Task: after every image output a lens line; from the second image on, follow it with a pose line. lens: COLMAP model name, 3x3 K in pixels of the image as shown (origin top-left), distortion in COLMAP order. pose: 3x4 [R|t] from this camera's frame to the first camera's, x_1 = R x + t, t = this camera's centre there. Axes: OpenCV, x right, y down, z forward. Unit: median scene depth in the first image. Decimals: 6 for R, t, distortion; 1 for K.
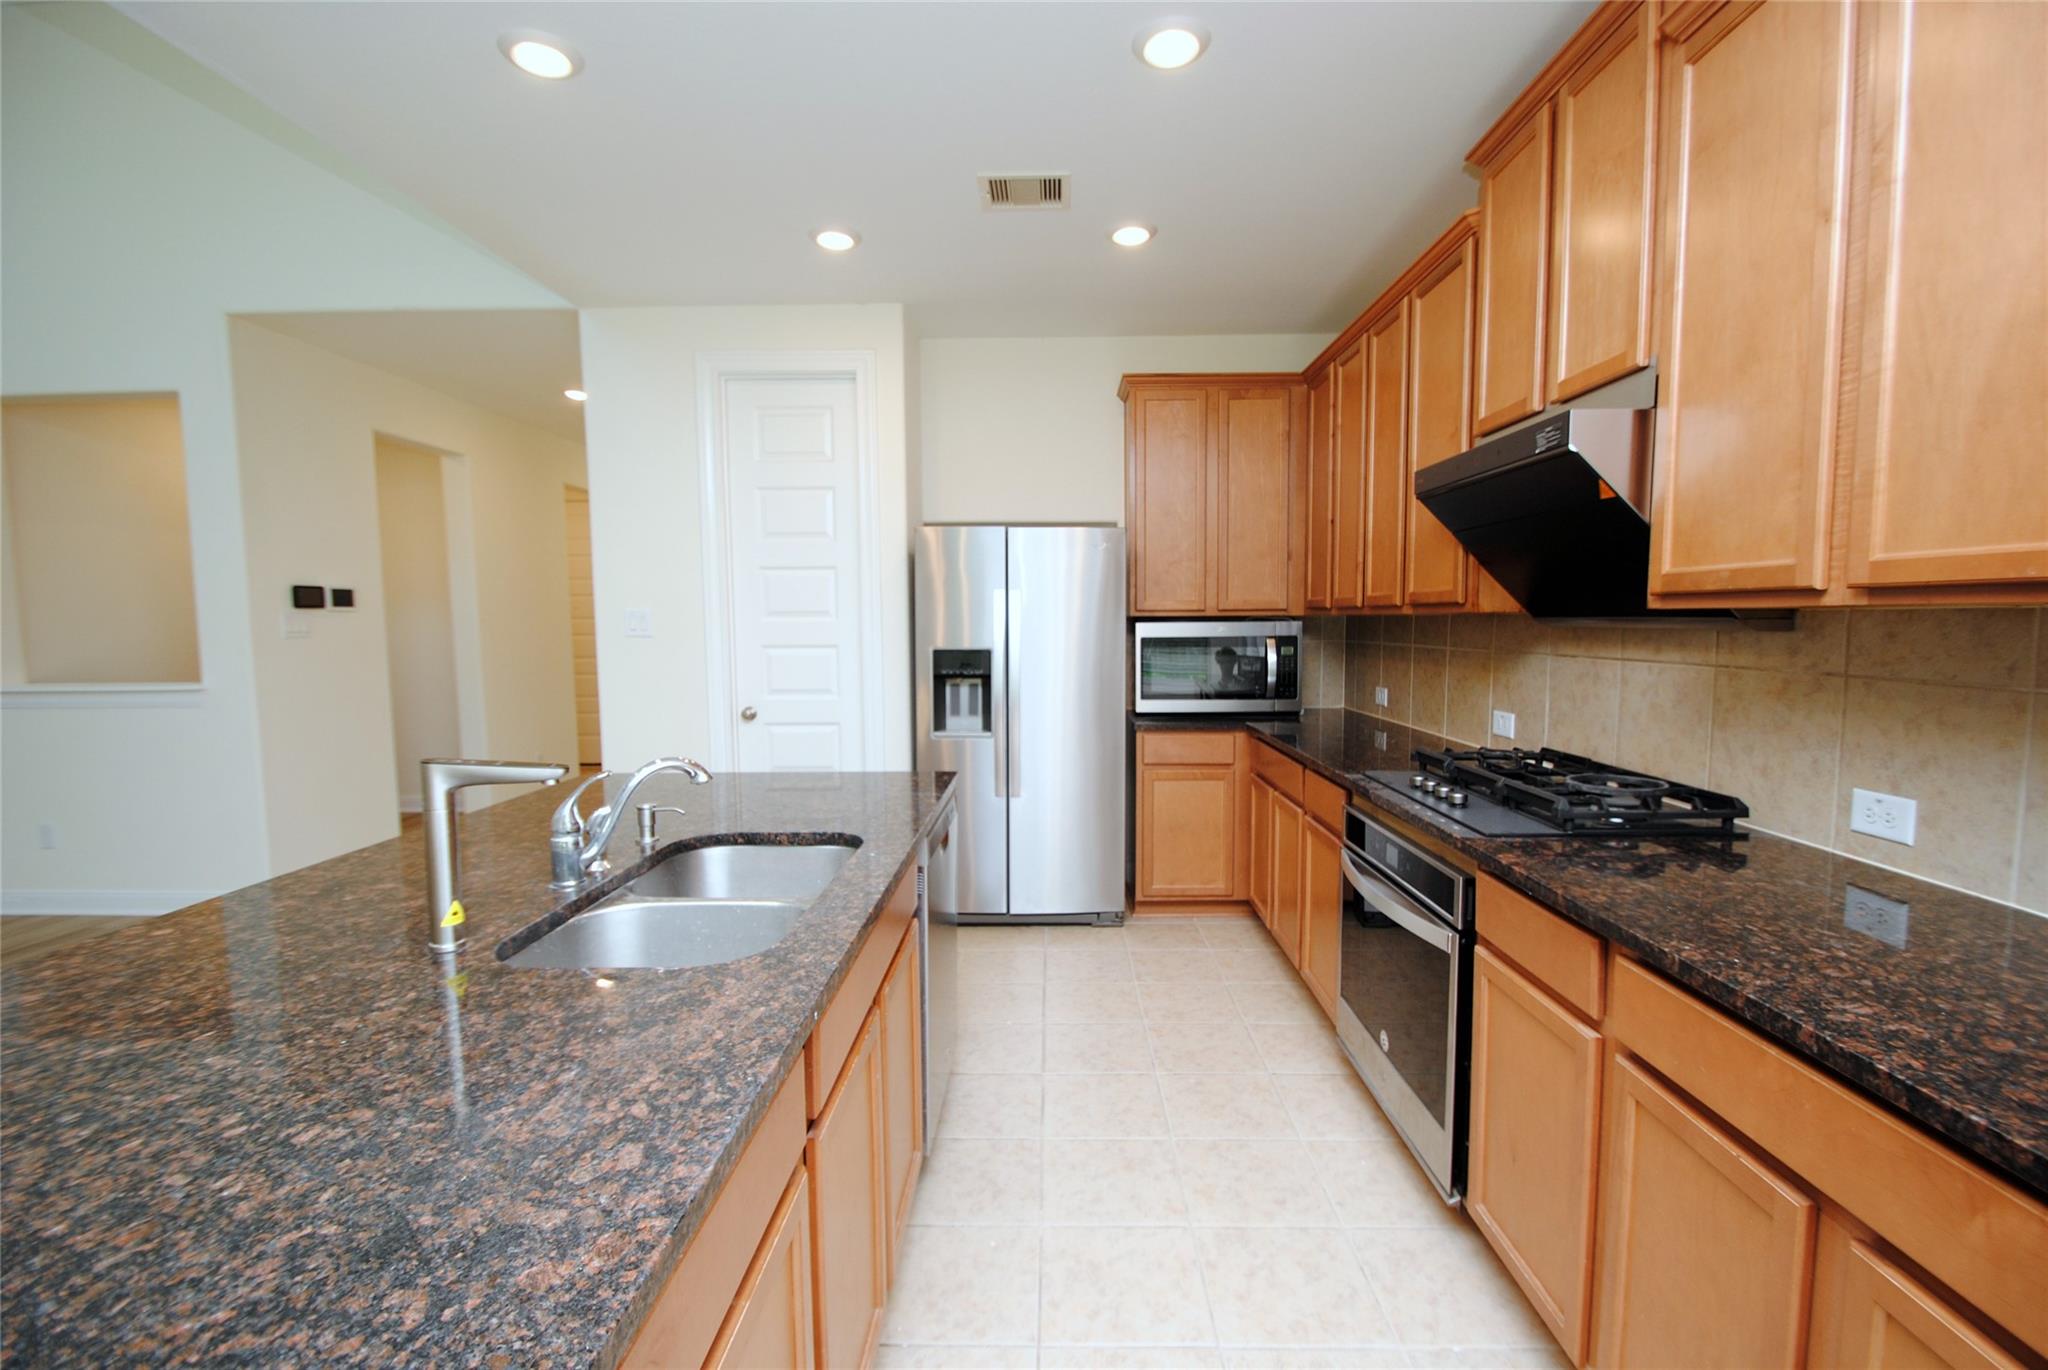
lens RADIAL K [[897.6, 0, 1039.6], [0, 897.6, 692.0], [0, 0, 1]] dist [0.016031, -0.017713]
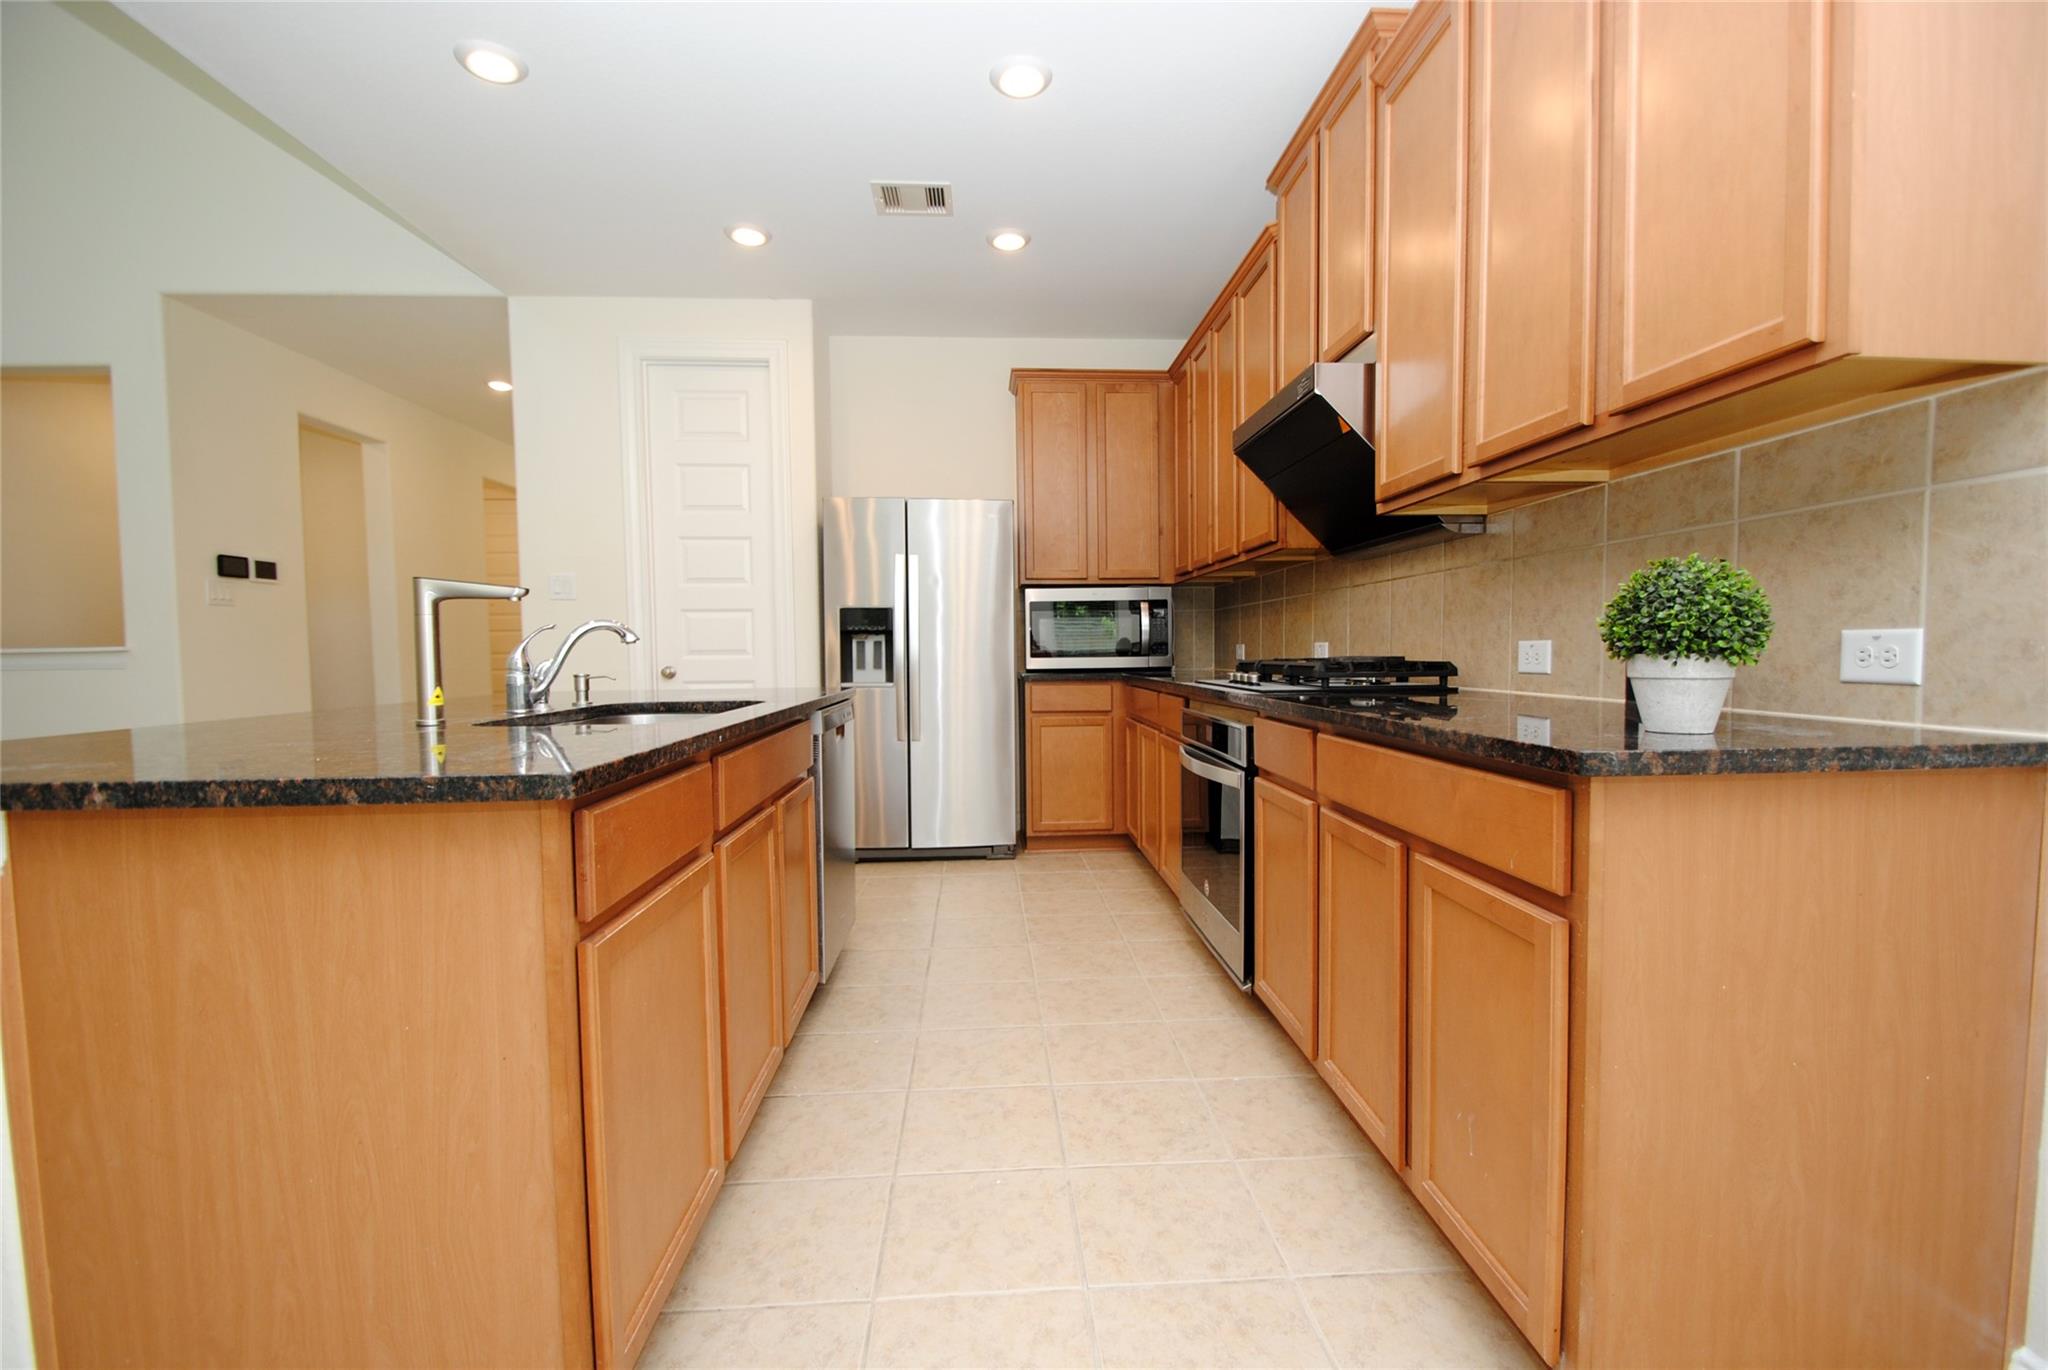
lens RADIAL K [[897.6, 0, 1039.6], [0, 897.6, 692.0], [0, 0, 1]] dist [0.016031, -0.017713]
pose [[0.996758, -0.008098, 0.080044, 0.036898], [0.010636, 0.999453, -0.031325, 0.092775], [-0.079746, 0.032075, 0.996299, -0.118339]]
